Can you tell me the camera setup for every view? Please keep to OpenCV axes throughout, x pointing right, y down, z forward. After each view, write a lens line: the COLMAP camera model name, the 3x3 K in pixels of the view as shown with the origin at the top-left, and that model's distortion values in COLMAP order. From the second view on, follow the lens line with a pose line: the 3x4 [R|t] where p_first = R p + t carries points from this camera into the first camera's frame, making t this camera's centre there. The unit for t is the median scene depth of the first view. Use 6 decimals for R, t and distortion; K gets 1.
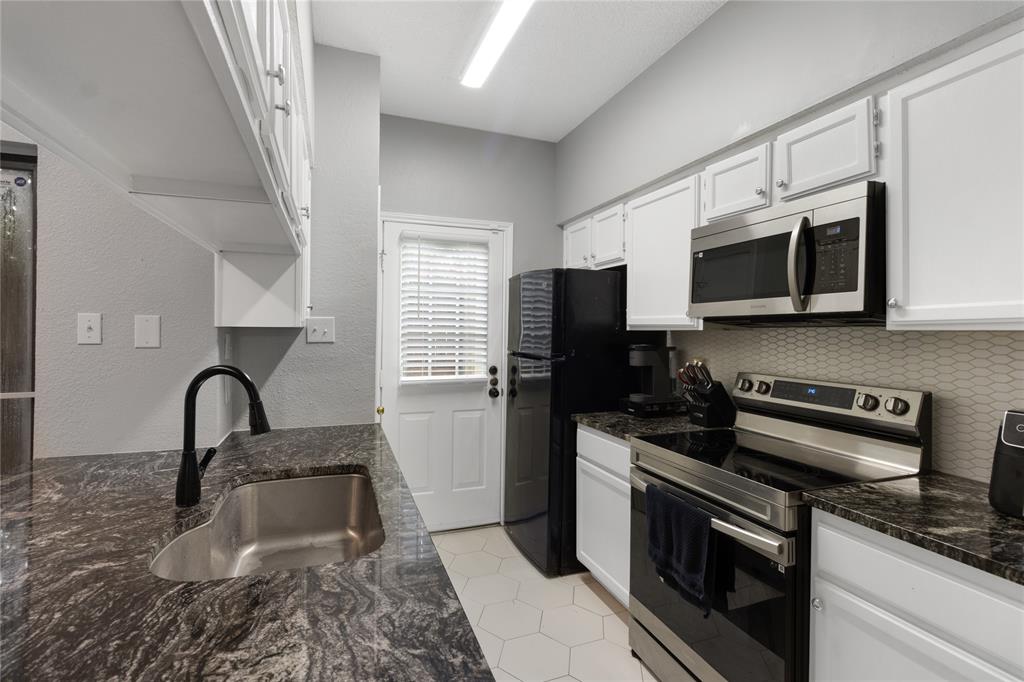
lens RADIAL K [[480.4, 0, 512.5], [0, 480.4, 326.2], [0, 0, 1]] dist [-0.000467, 0.000145]
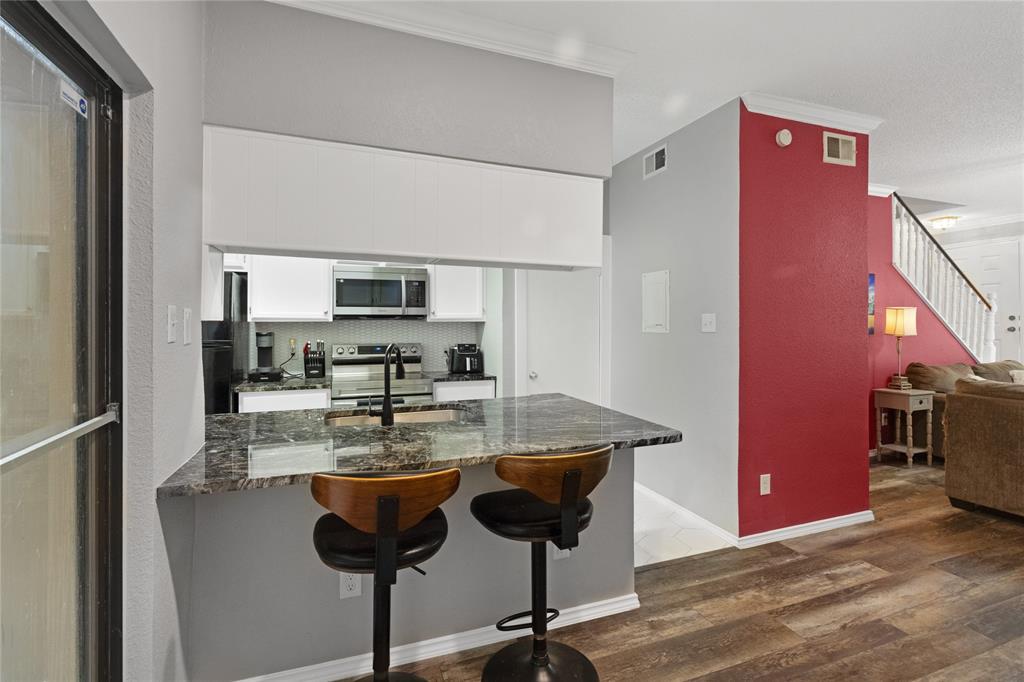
lens RADIAL K [[480.4, 0, 512.5], [0, 480.4, 326.2], [0, 0, 1]] dist [-0.000467, 0.000145]
pose [[0.003766, -0.014381, 0.999889, -1.511629], [-0.008421, 0.999861, 0.014413, -0.006739], [-0.999957, -0.008474, 0.003645, 0.350156]]
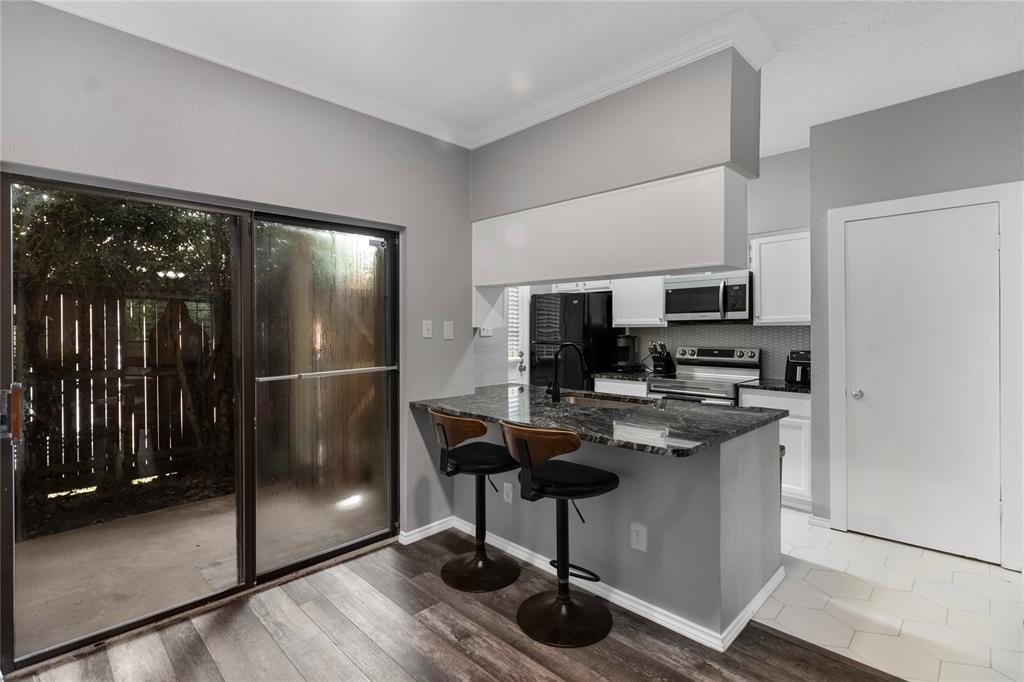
lens RADIAL K [[481.4, 0, 512.9], [0, 481.4, 330.5], [0, 0, 1]] dist [-0.002154, 0.000205]
pose [[0.909926, -0.014443, 0.414519, -1.176587], [0.009490, 0.999857, 0.014005, -0.011484], [-0.414662, -0.008810, 0.909933, -0.681150]]
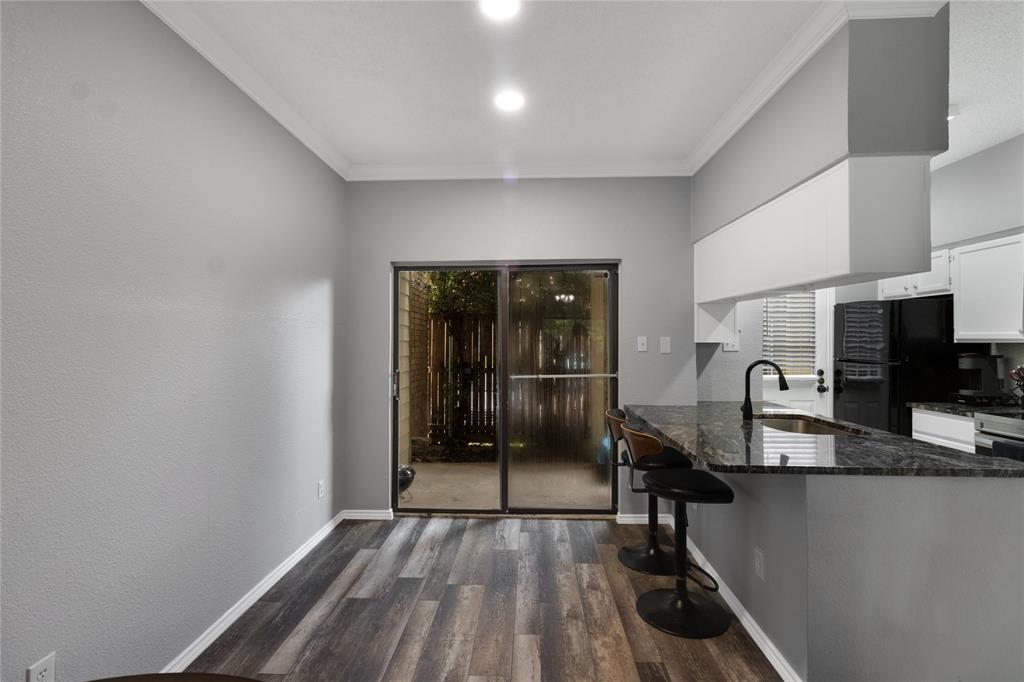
lens RADIAL K [[484.2, 0, 511.6], [0, 484.2, 335.9], [0, 0, 1]] dist [0.001671, 0.000430]
pose [[0.921007, -0.011691, -0.389370, -0.515802], [0.010048, 0.999930, -0.006256, -0.020548], [0.389416, 0.001850, 0.921060, -1.014173]]
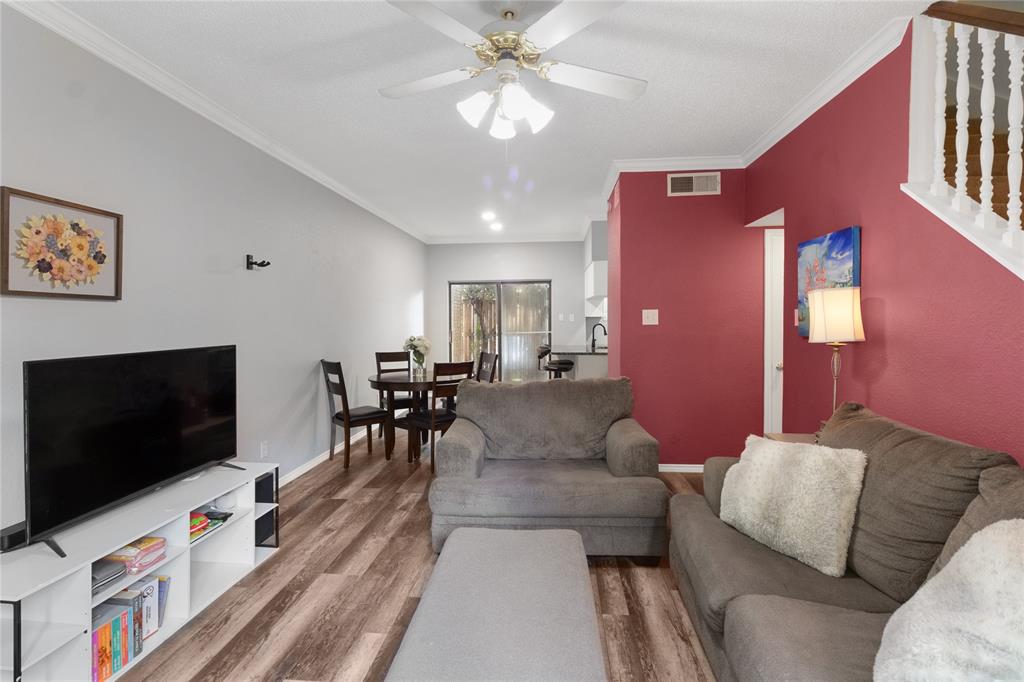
lens RADIAL K [[488.8, 0, 508.4], [0, 488.8, 330.5], [0, 0, 1]] dist [-0.000722, -0.000428]
pose [[0.894489, -0.000636, -0.447090, 0.667530], [0.016399, 0.999373, 0.031389, -0.024016], [0.446790, -0.035409, 0.893938, -3.012287]]
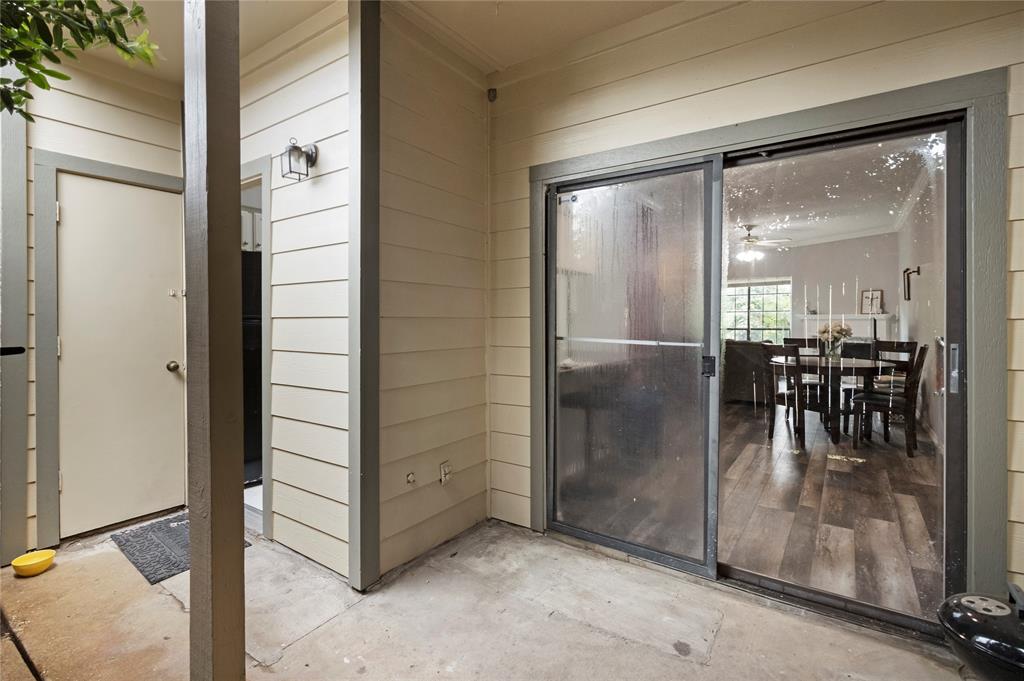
lens RADIAL K [[480.4, 0, 512.5], [0, 480.4, 325.7], [0, 0, 1]] dist [-0.000467, 0.000145]
pose [[-0.567495, -0.019053, 0.823157, -1.968761], [-0.009826, 0.999818, 0.016368, 0.068846], [-0.823318, 0.001200, -0.567579, 1.792942]]
